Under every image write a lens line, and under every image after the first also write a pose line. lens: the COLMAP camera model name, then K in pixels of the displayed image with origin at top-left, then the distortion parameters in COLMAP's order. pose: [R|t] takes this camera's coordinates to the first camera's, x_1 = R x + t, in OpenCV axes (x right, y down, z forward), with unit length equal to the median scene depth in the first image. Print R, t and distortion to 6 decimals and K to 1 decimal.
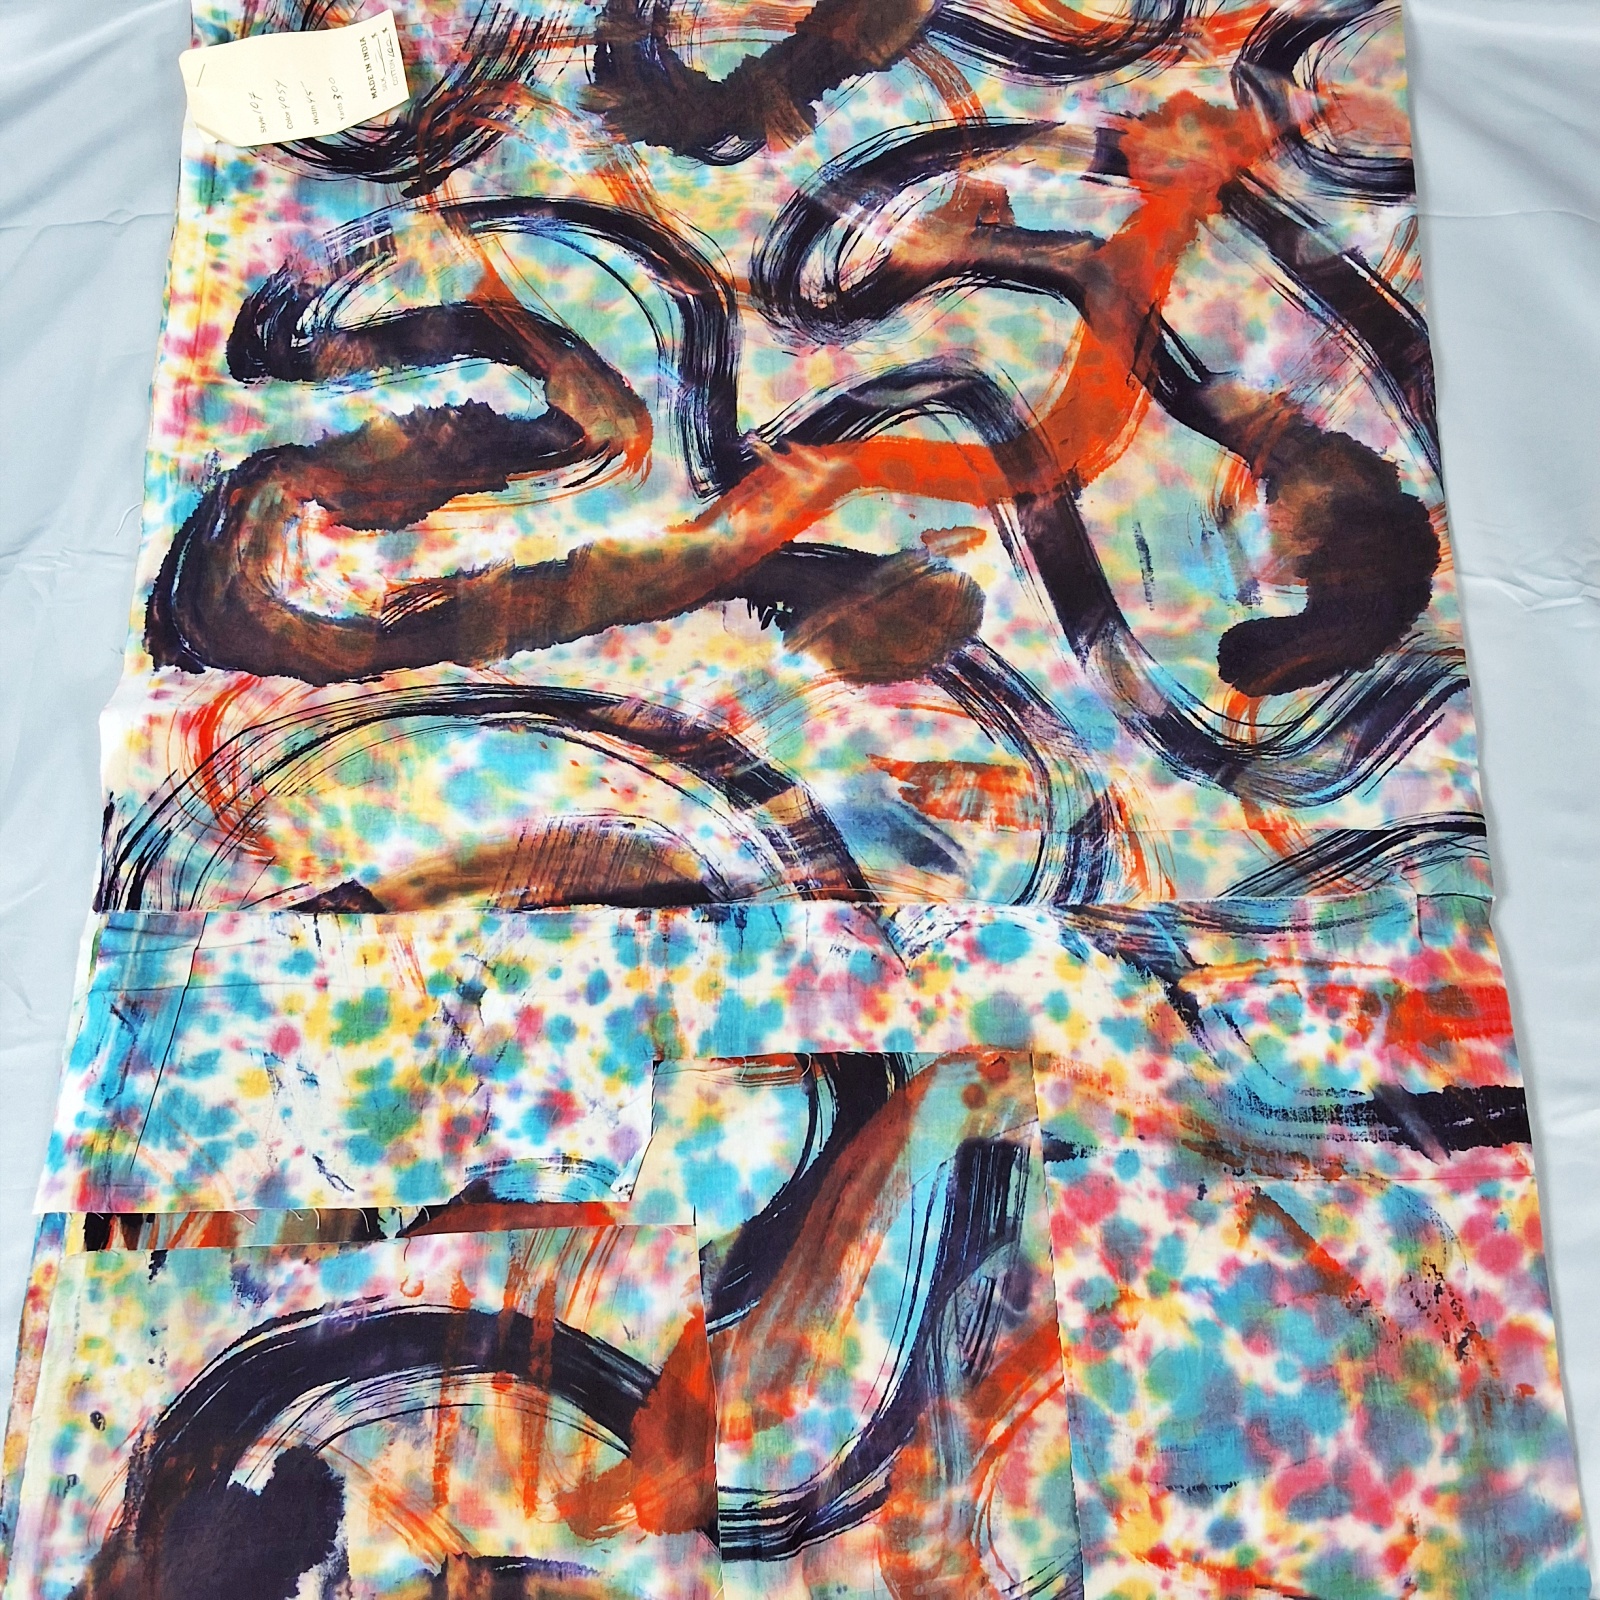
lens RADIAL K [[1753.5, 0, 800.0], [0, 1753.5, 800.0], [0, 0, 1]] dist [0.186049, -0.351745]
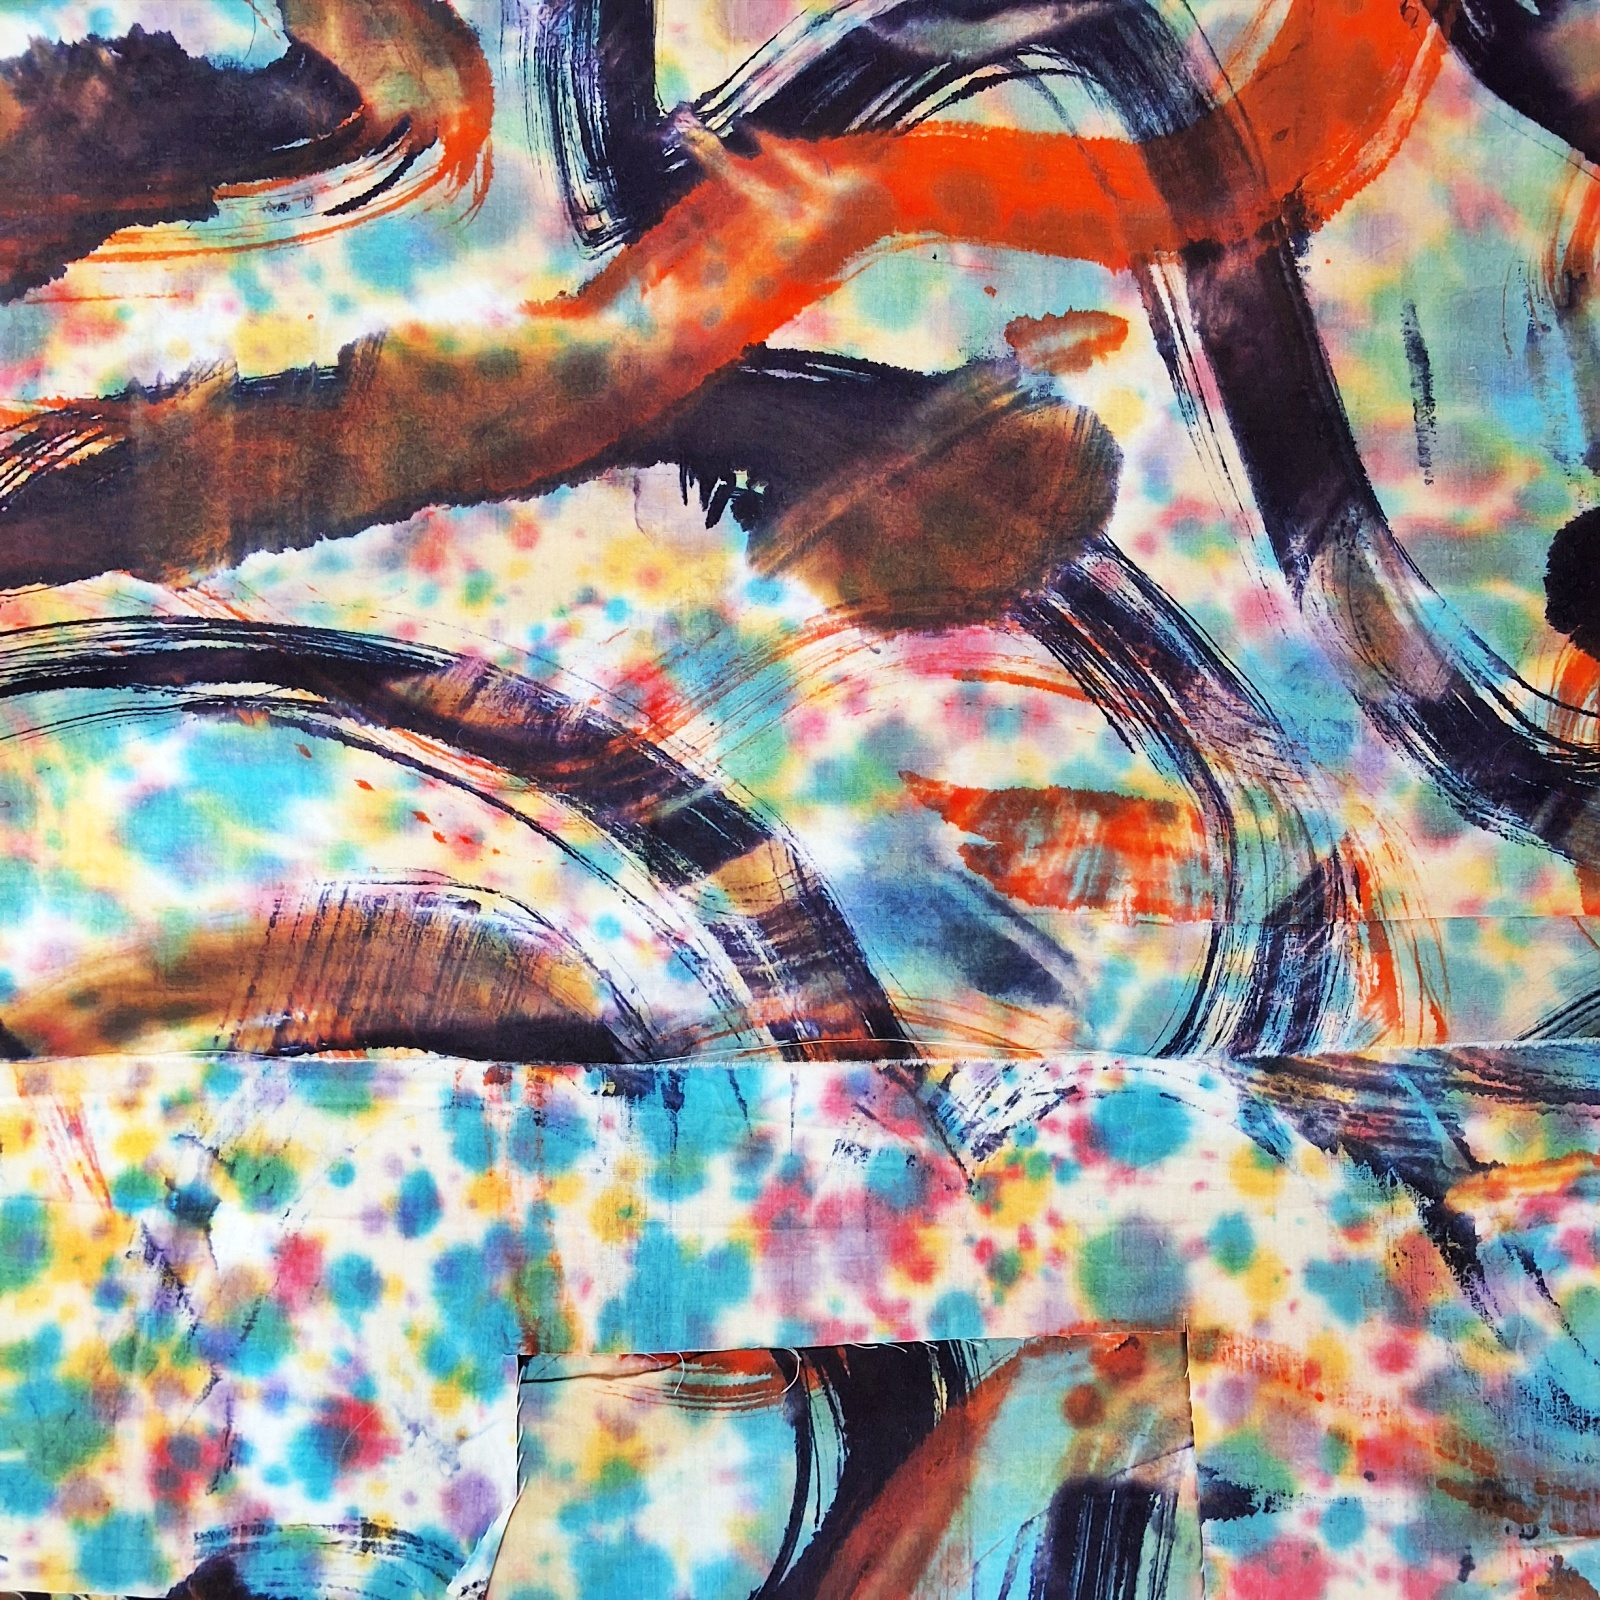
lens RADIAL K [[1753.5, 0, 800.0], [0, 1753.5, 800.0], [0, 0, 1]] dist [0.186049, -0.351745]
pose [[0.999434, -0.000360, 0.033641, -0.012080], [-0.008990, 0.960727, 0.277350, -0.172125], [-0.032420, -0.277496, 0.960180, 0.475799]]
